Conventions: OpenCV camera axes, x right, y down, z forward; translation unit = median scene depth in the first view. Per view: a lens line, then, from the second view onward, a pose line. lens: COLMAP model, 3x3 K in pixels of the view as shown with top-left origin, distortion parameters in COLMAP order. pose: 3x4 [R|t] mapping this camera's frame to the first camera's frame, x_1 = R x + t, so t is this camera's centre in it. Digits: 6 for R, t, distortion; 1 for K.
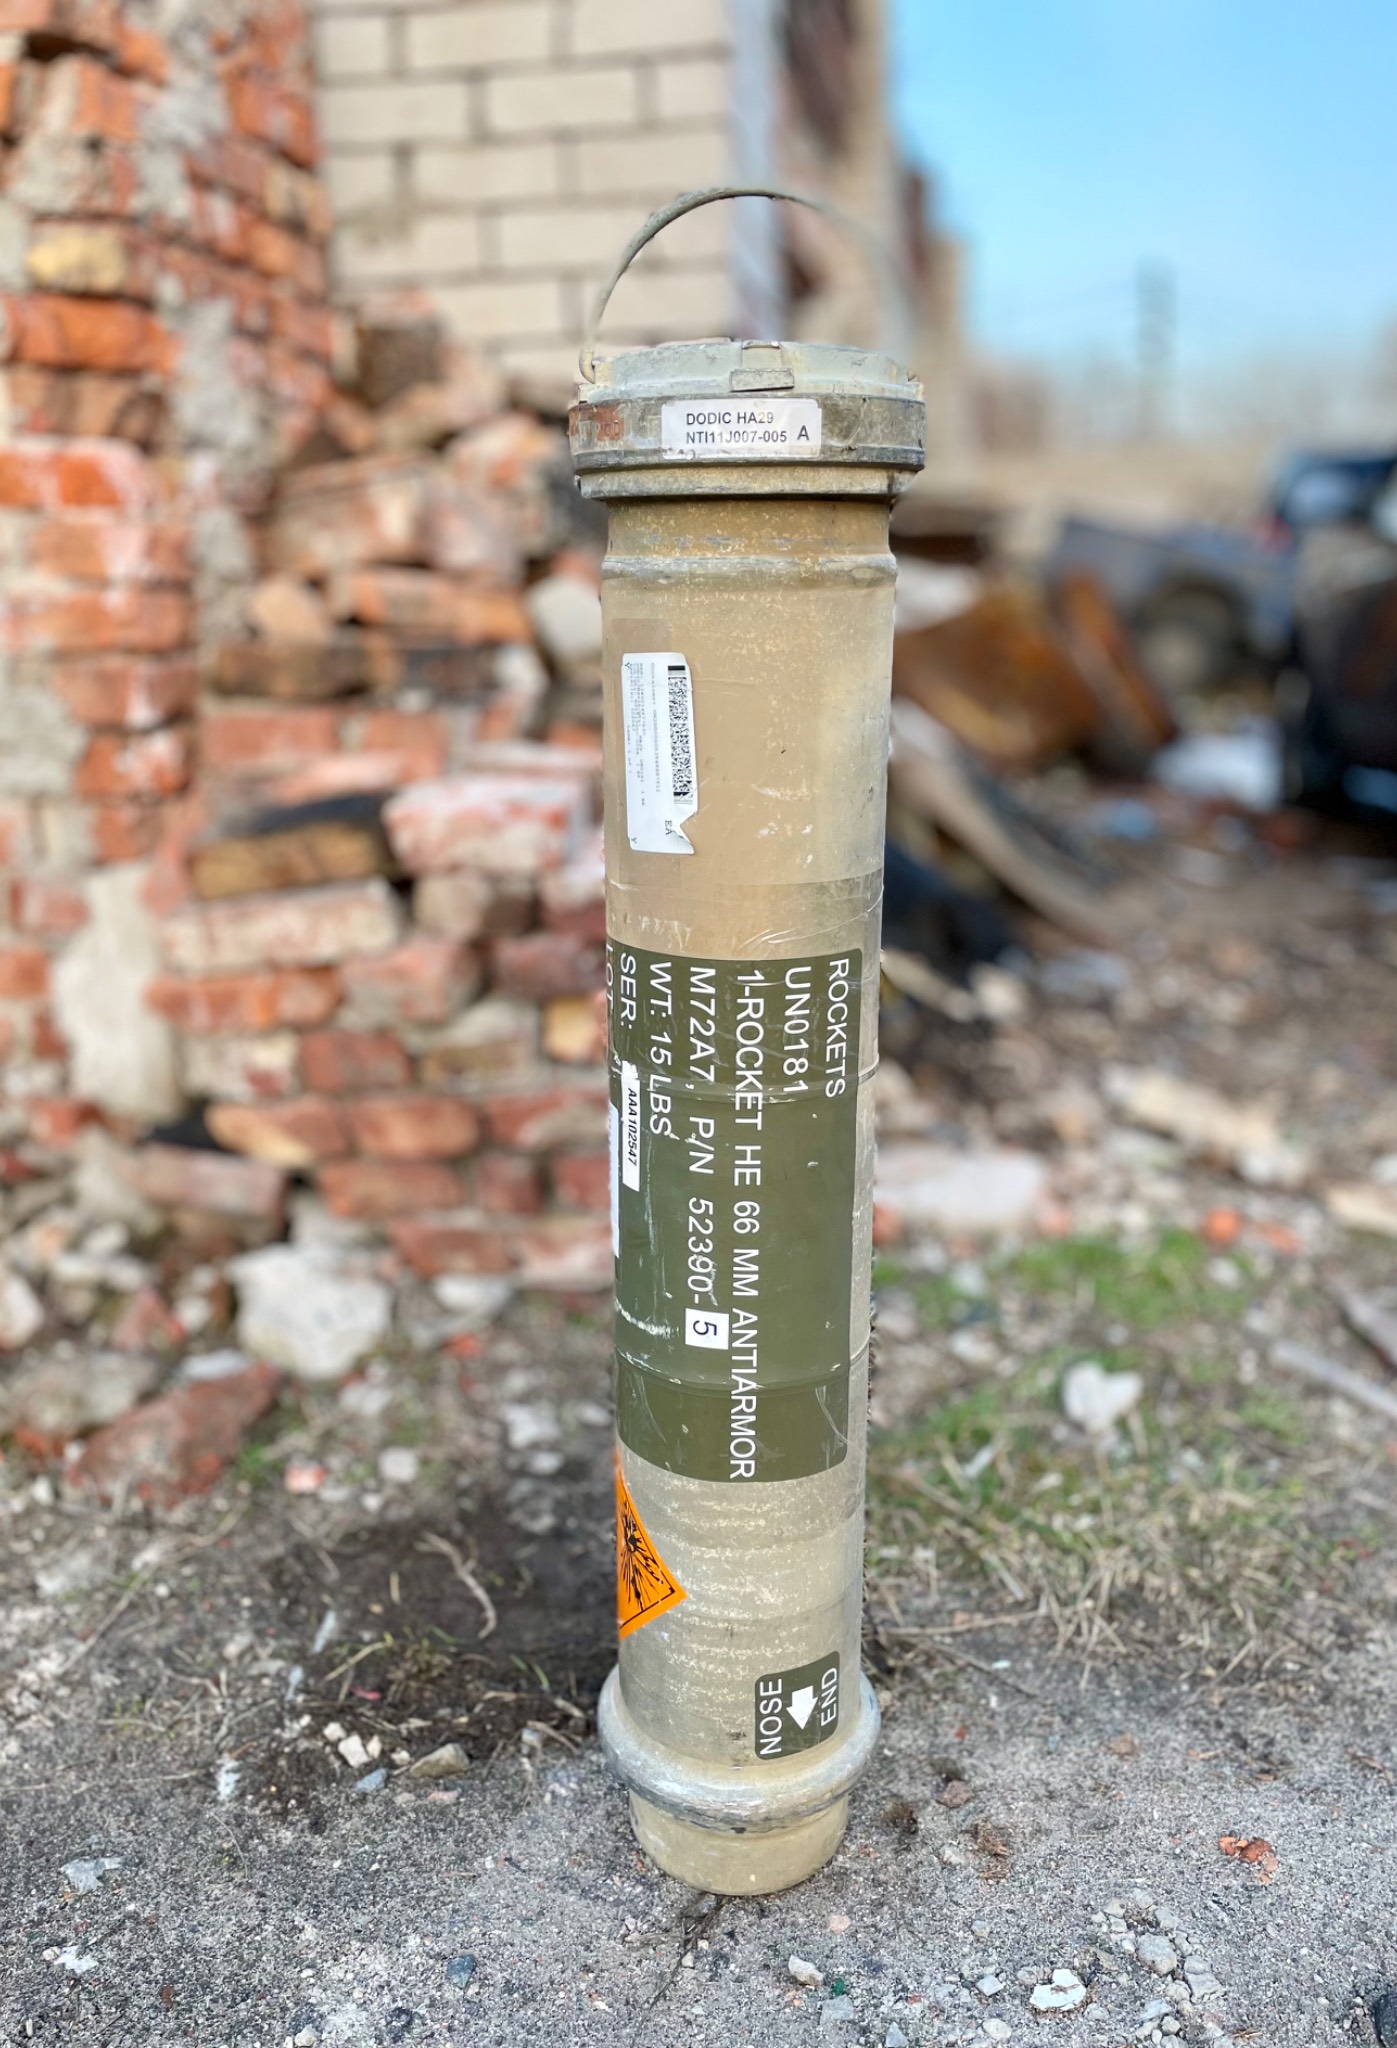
lens RADIAL K [[1668.7, 0, 681.5], [0, 1668.7, 1085.7], [0, 0, 1]] dist [0.051830, -0.068165]
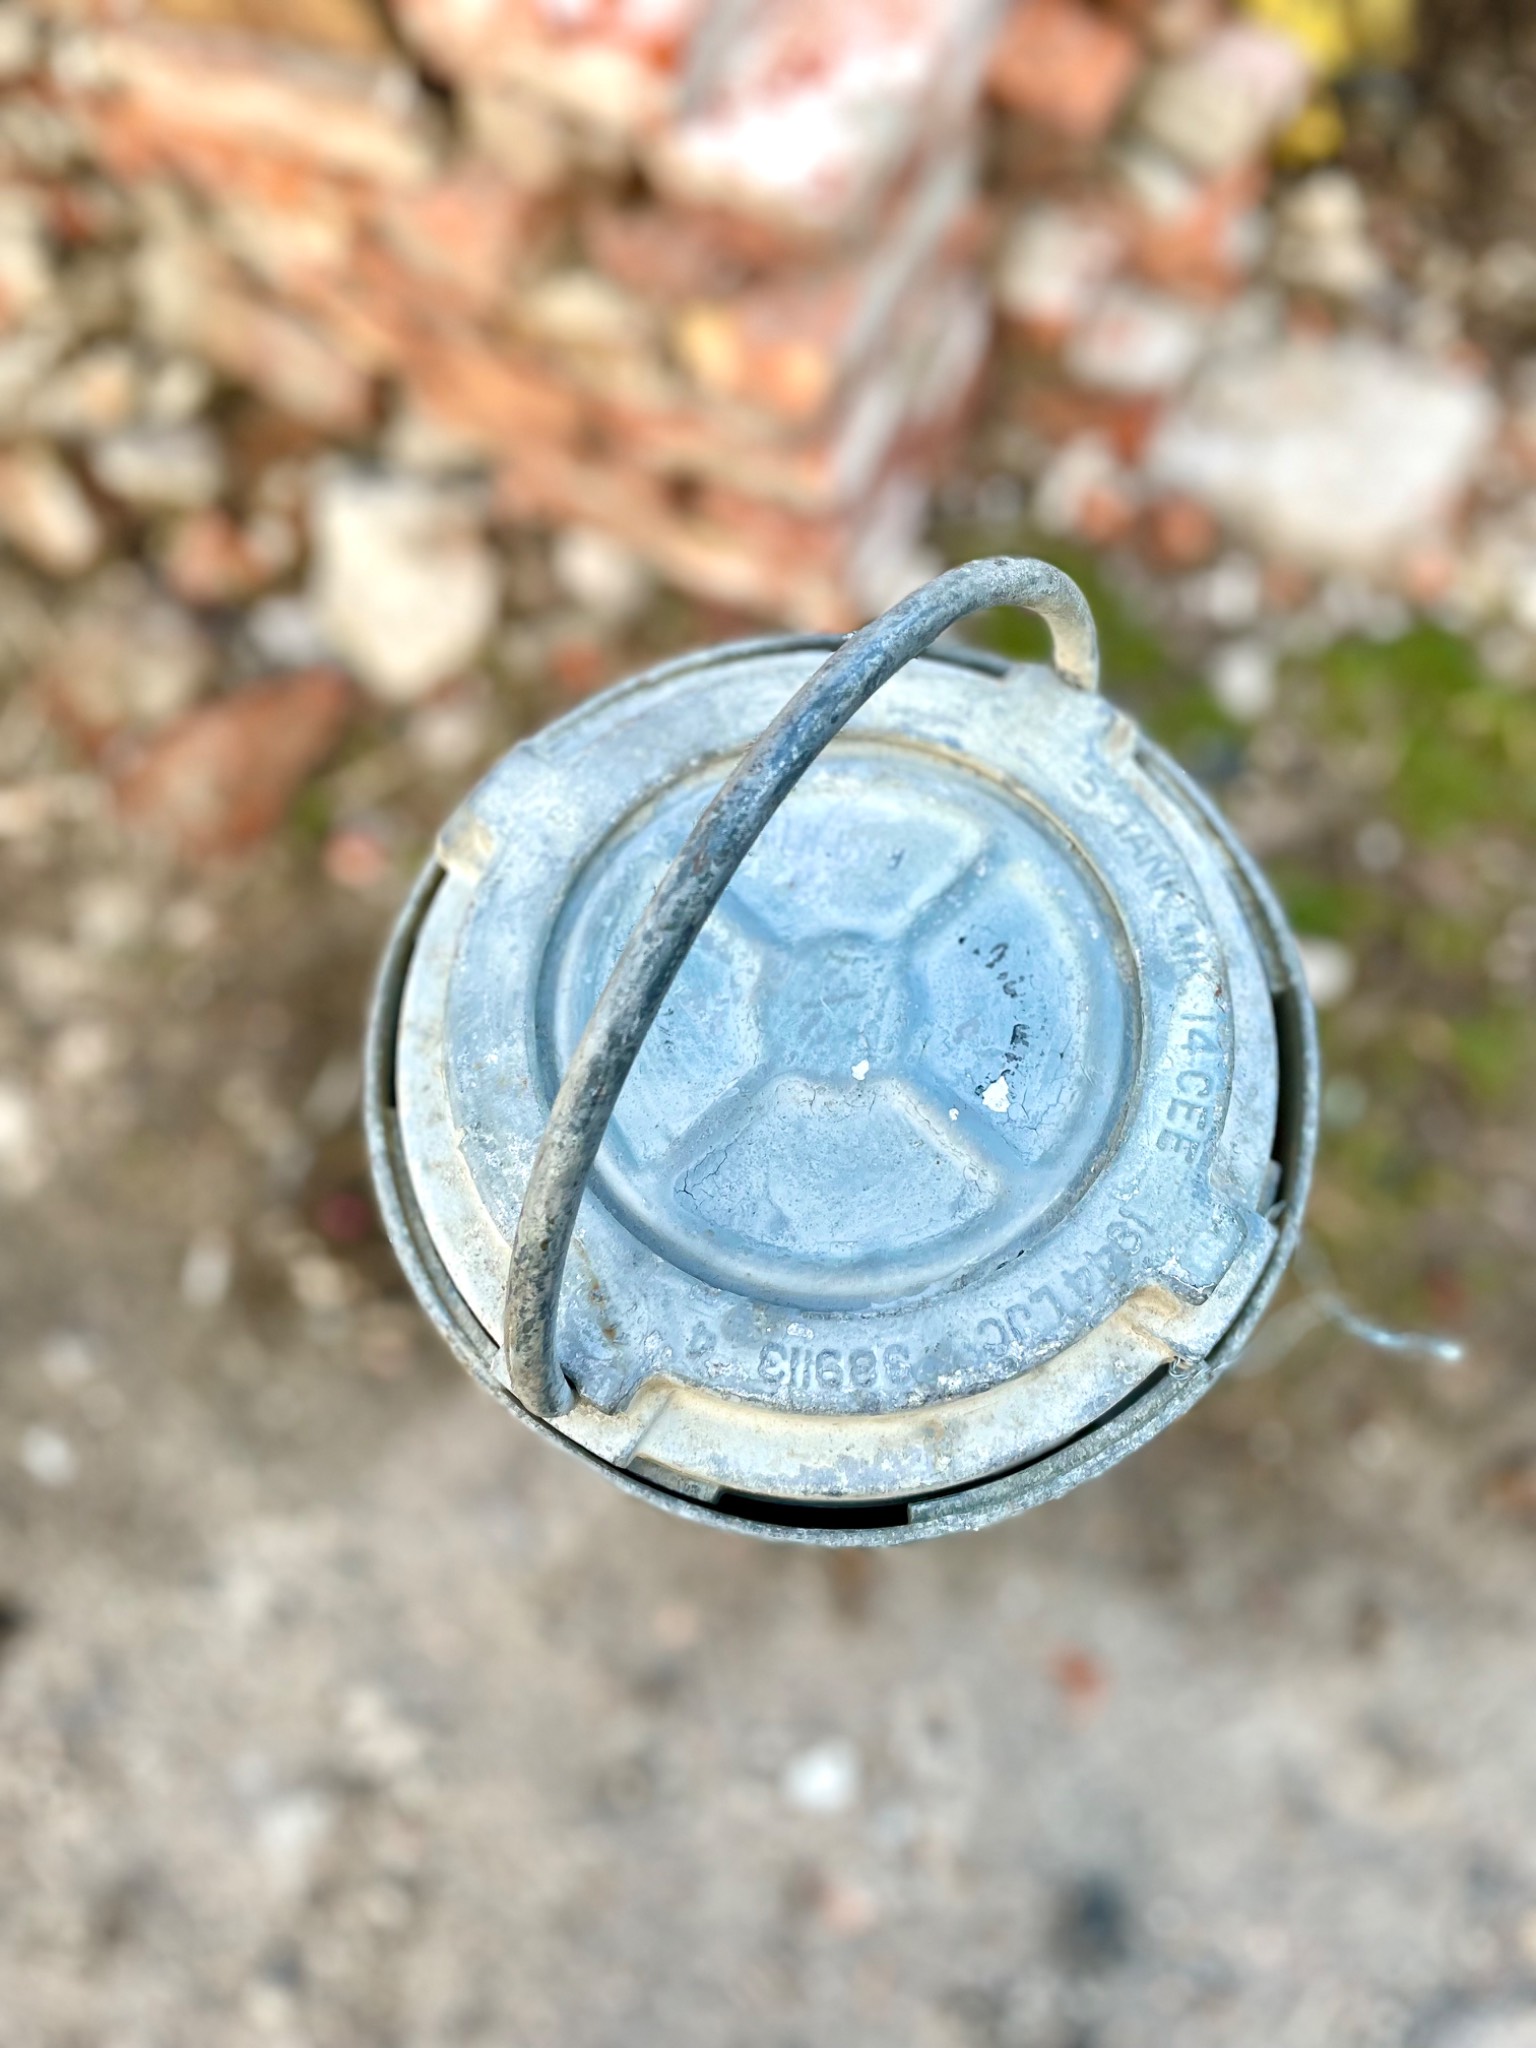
lens RADIAL K [[1566.1, 0, 794.0], [0, 1566.1, 1023.4], [0, 0, 1]] dist [0.071862, -0.103515]
pose [[0.954176, 0.278108, -0.110471, 0.118698], [-0.088619, 0.615218, 0.783360, -0.391003], [0.285823, -0.737674, 0.611672, 0.468932]]
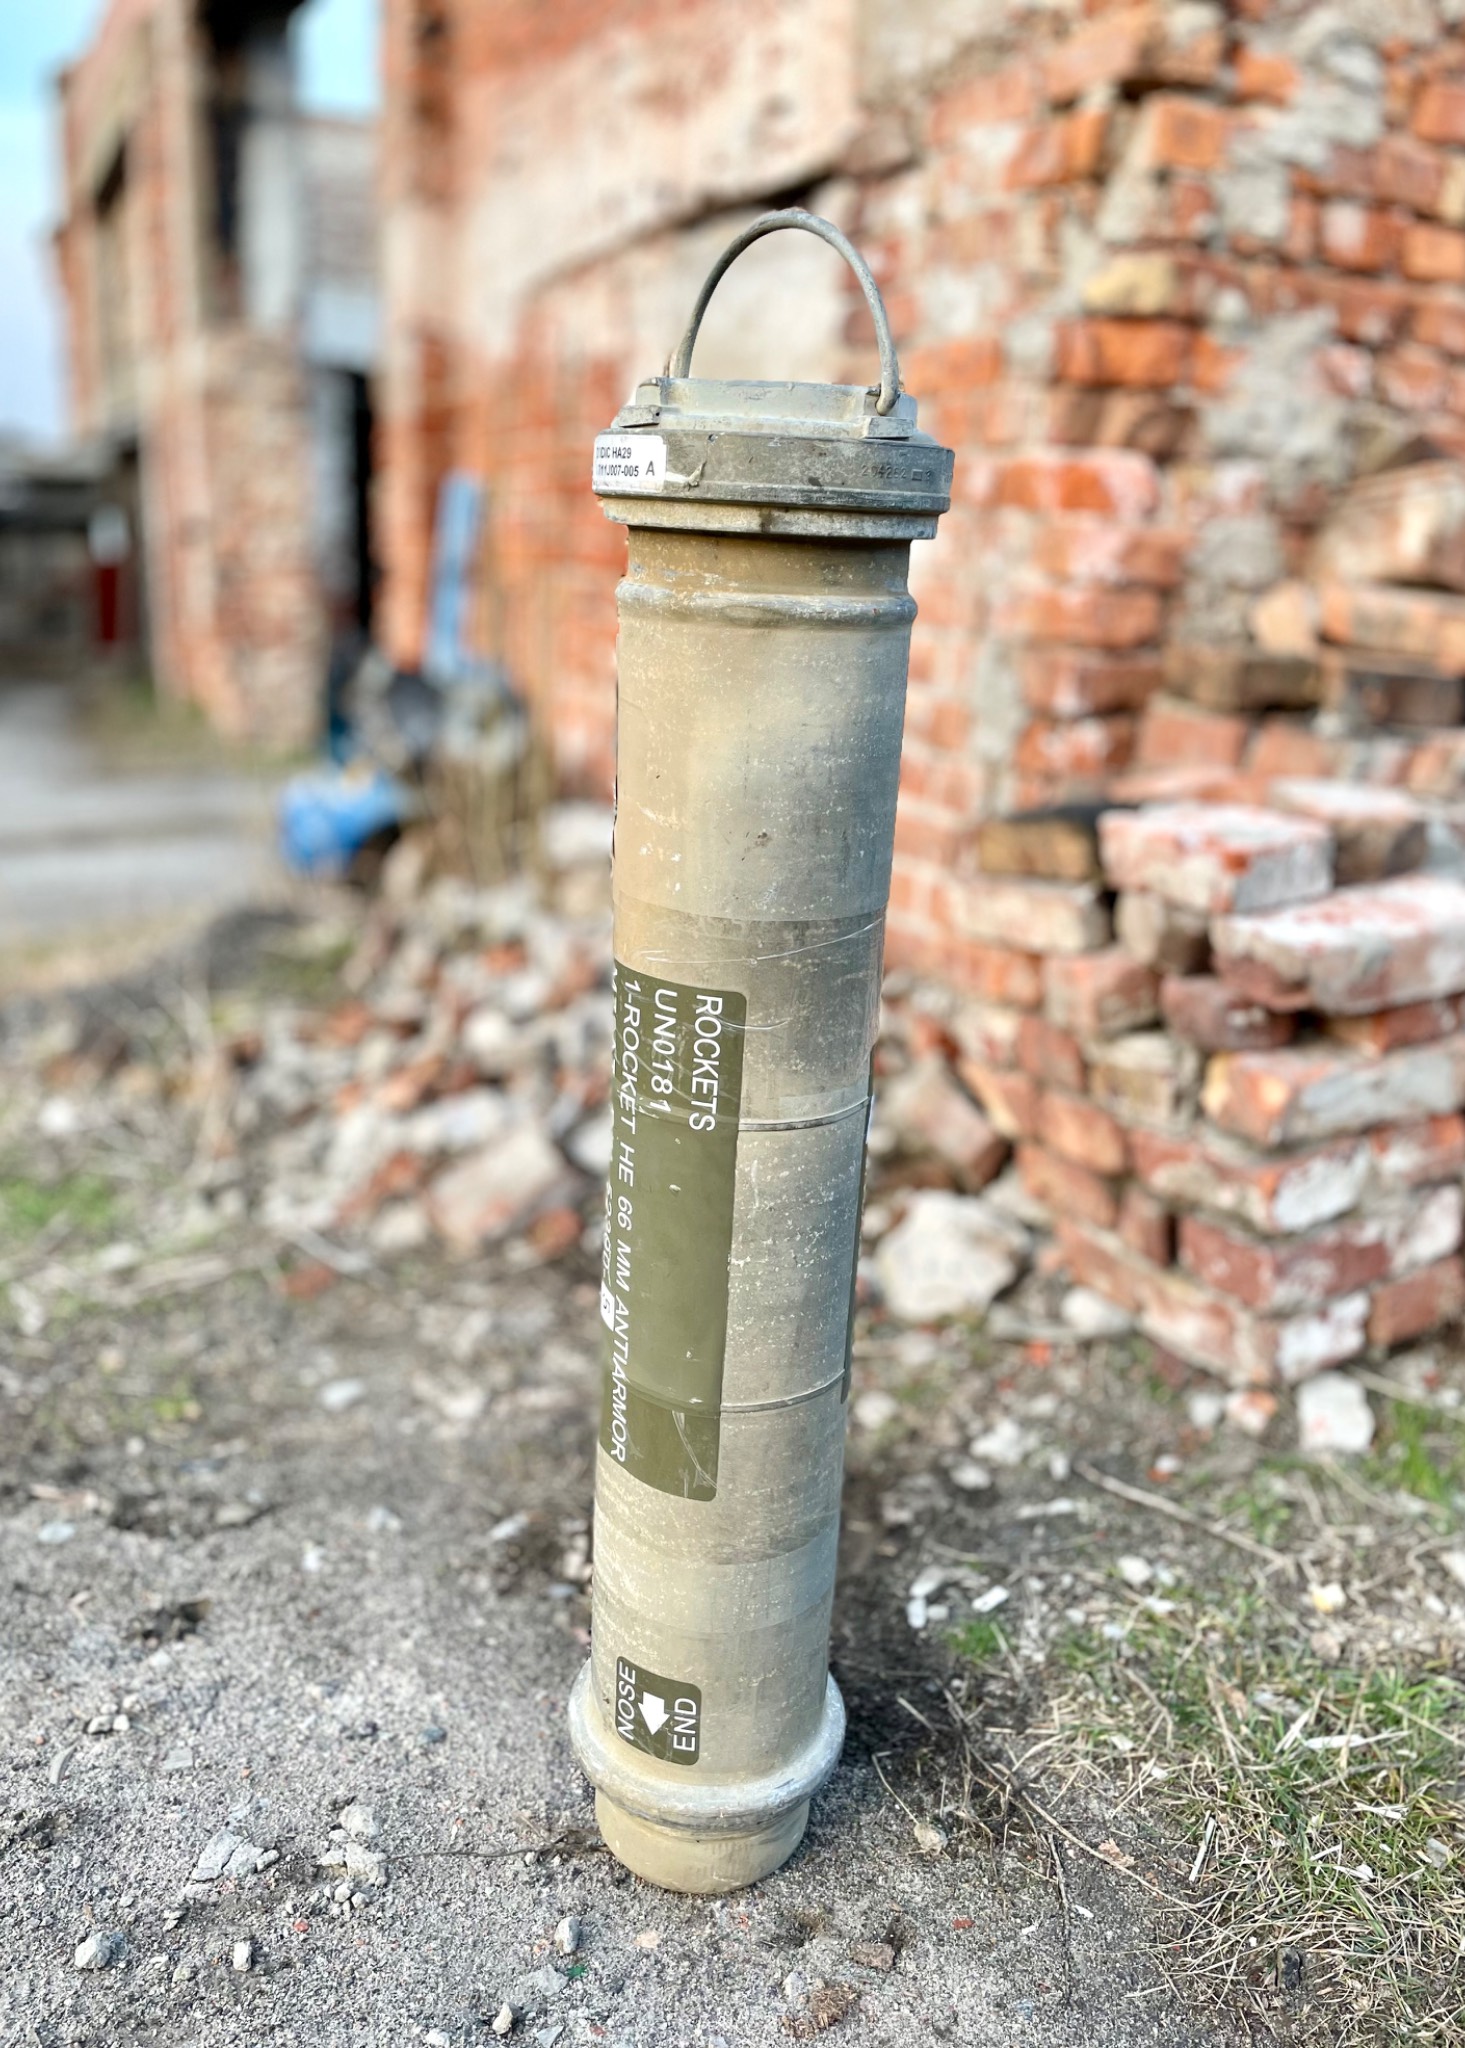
lens RADIAL K [[1604.6, 0, 731.1], [0, 1604.6, 1042.8], [0, 0, 1]] dist [0.056557, -0.079380]
pose [[0.592965, 0.290258, -0.751094, 0.478479], [-0.295345, 0.946162, 0.132475, -0.103992], [0.749109, 0.143279, 0.646767, 0.232054]]
